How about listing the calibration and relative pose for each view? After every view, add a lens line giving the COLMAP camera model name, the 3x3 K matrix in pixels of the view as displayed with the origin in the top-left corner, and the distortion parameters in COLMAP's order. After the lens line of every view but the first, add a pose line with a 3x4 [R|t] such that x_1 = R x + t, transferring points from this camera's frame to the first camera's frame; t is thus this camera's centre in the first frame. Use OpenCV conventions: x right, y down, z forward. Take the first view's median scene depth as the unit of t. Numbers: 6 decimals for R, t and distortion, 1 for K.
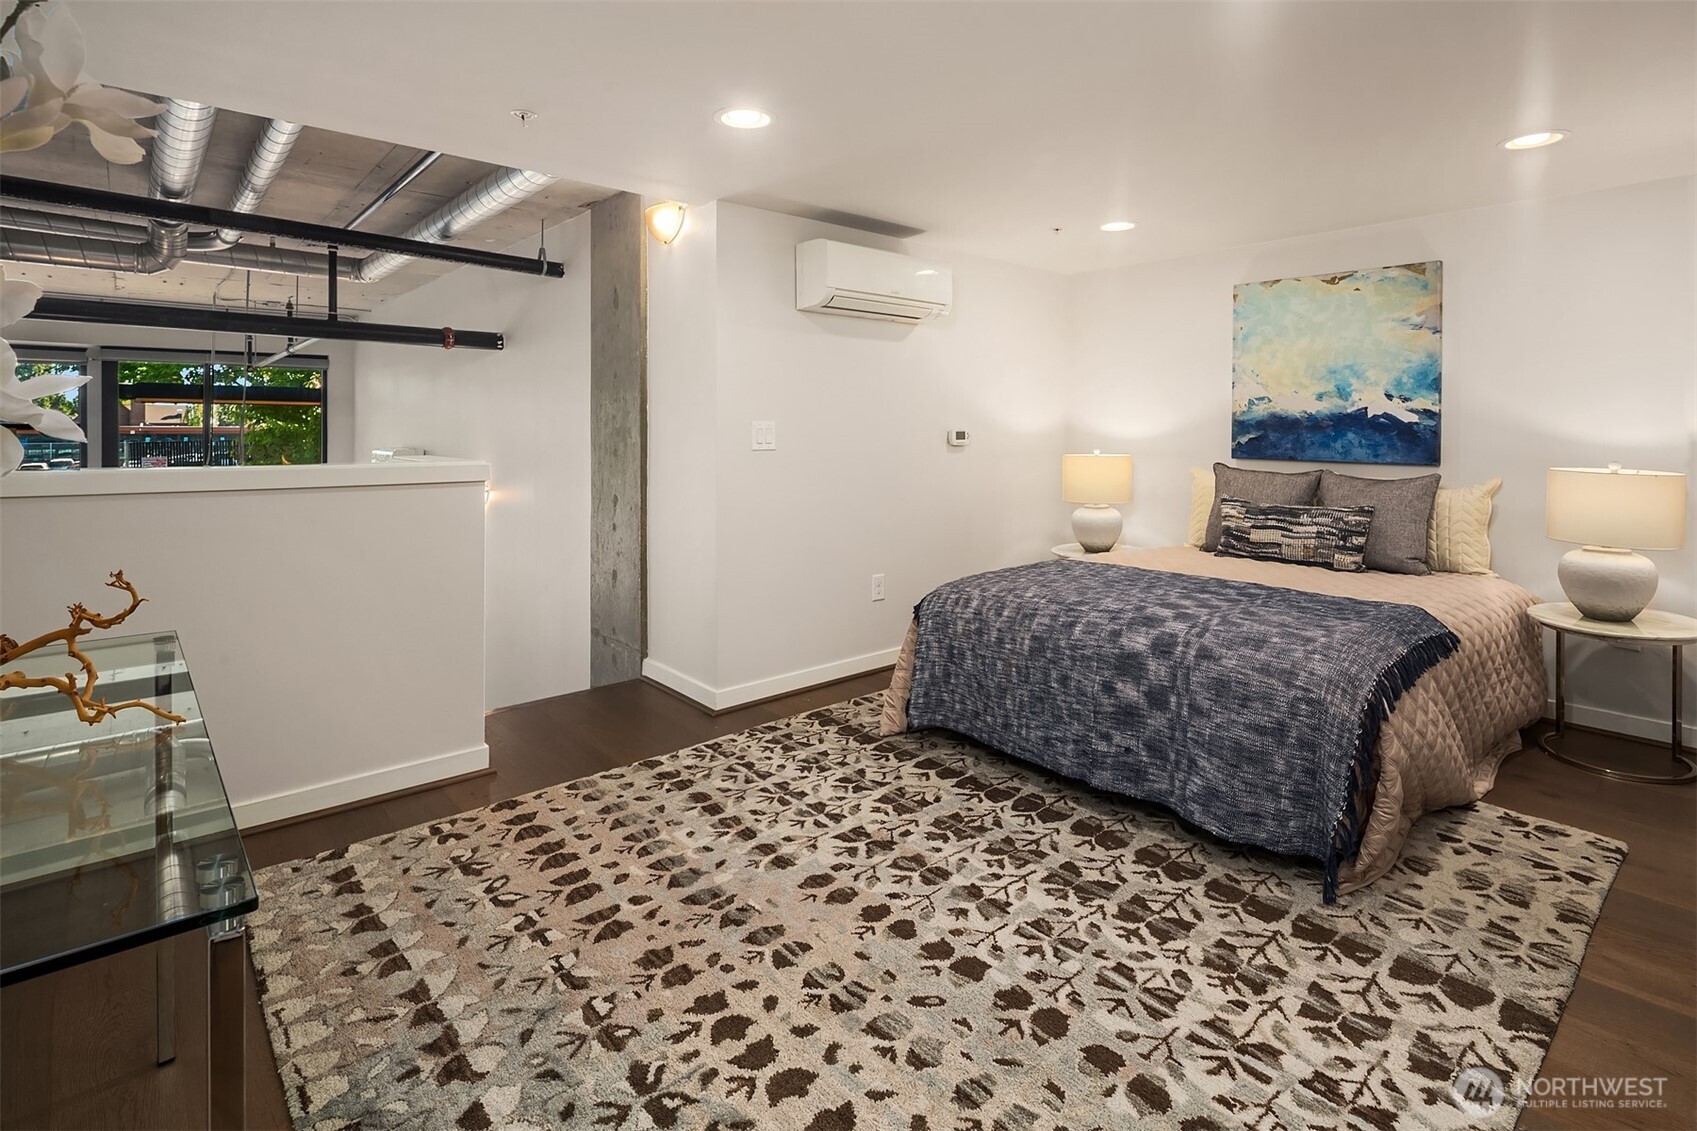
lens RADIAL K [[818.1, 0, 848.4], [0, 818.1, 432.3], [0, 0, 1]] dist [0.006314, -0.006003]
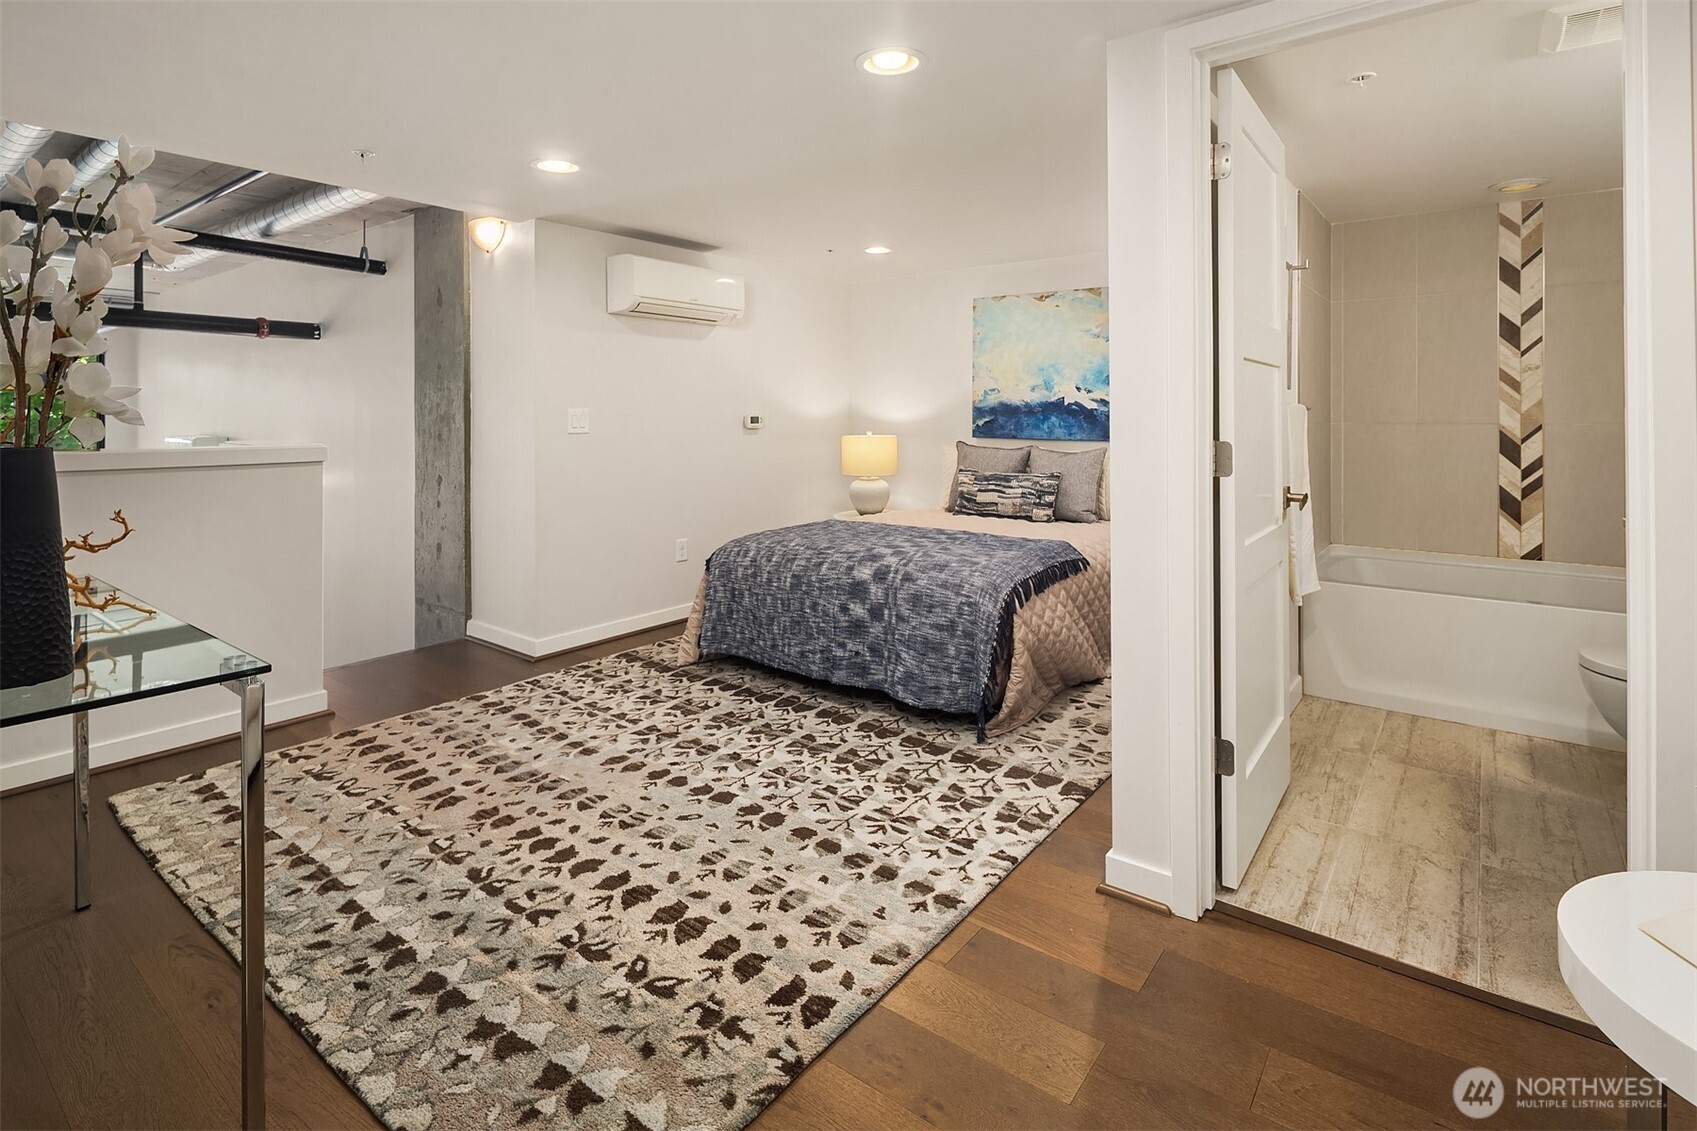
lens RADIAL K [[808.8, 0, 838.8], [0, 808.8, 416.5], [0, 0, 1]] dist [0.007467, -0.006875]
pose [[0.981225, -0.003226, 0.192841, 0.057947], [0.003438, 0.999994, -0.000761, -0.000024], [-0.192838, 0.001410, 0.981230, -0.306404]]
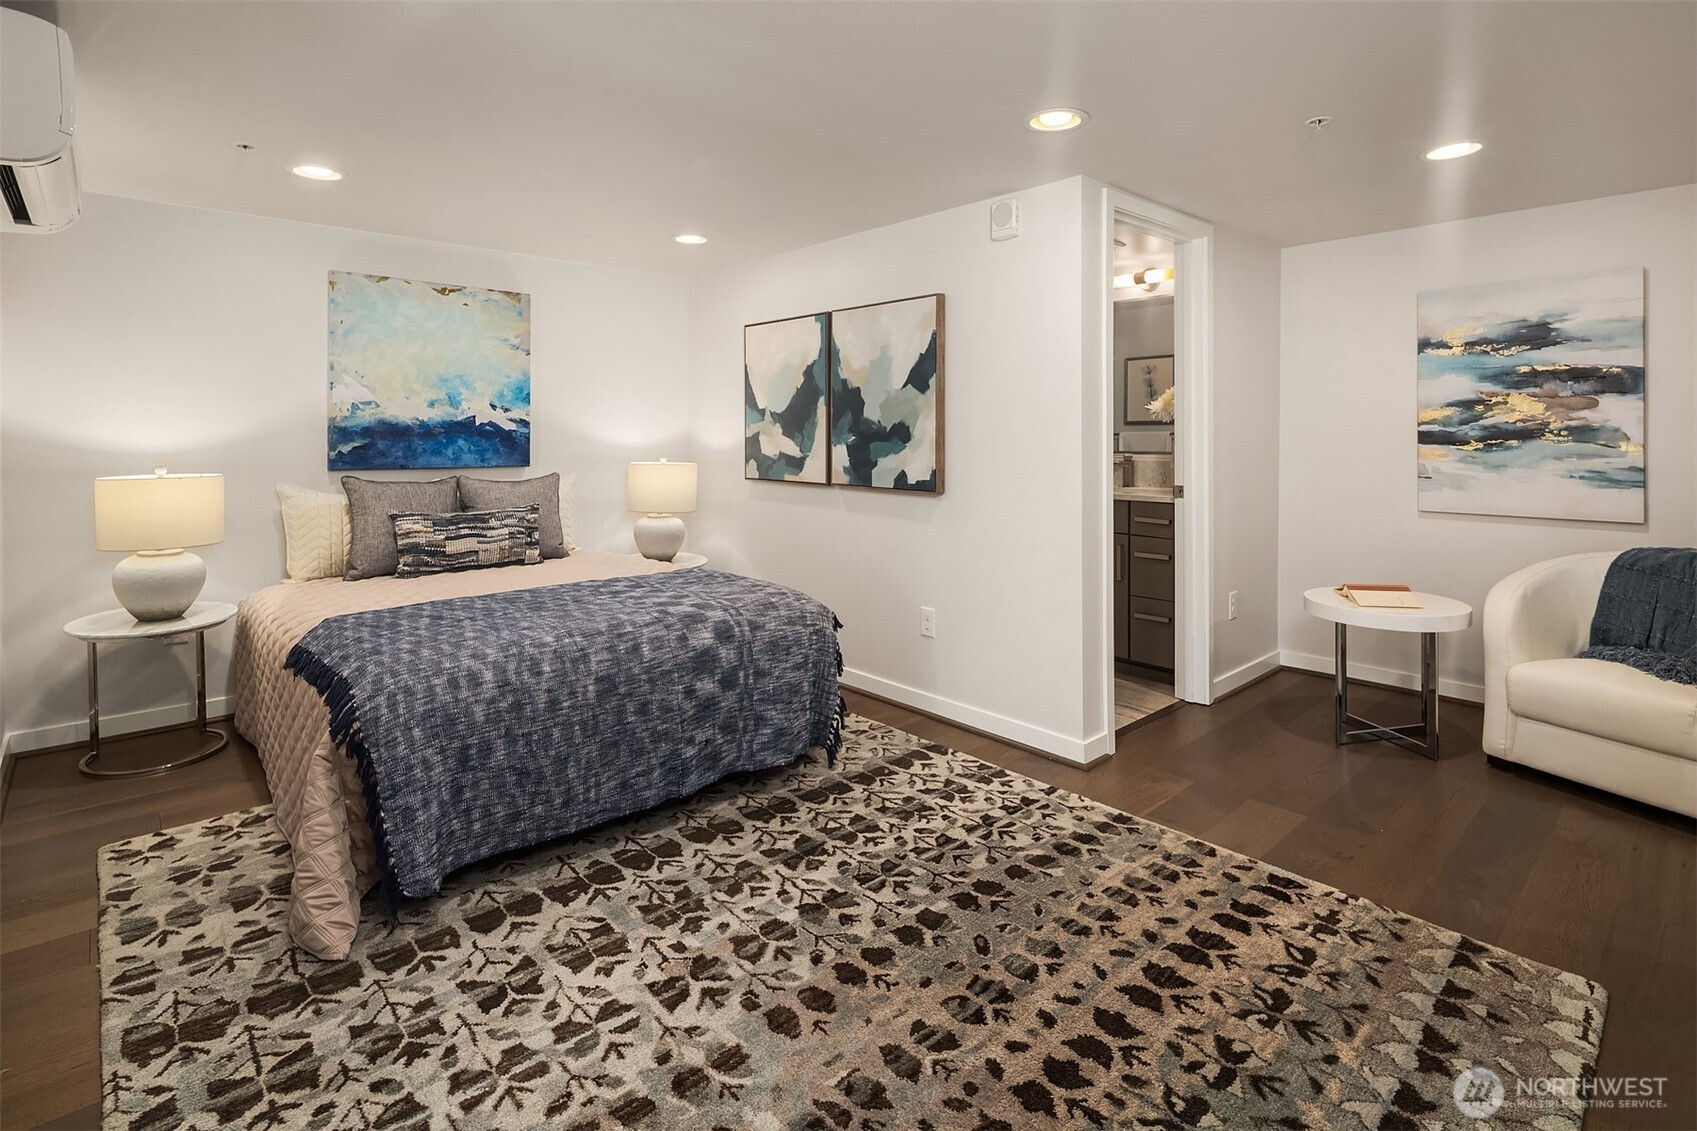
lens RADIAL K [[818.1, 0, 848.4], [0, 818.1, 432.3], [0, 0, 1]] dist [0.006314, -0.006003]
pose [[-0.010746, -0.001819, 0.999941, -0.733456], [0.006256, 0.999979, 0.001886, -0.012431], [-0.999923, 0.006276, -0.010734, 0.846099]]
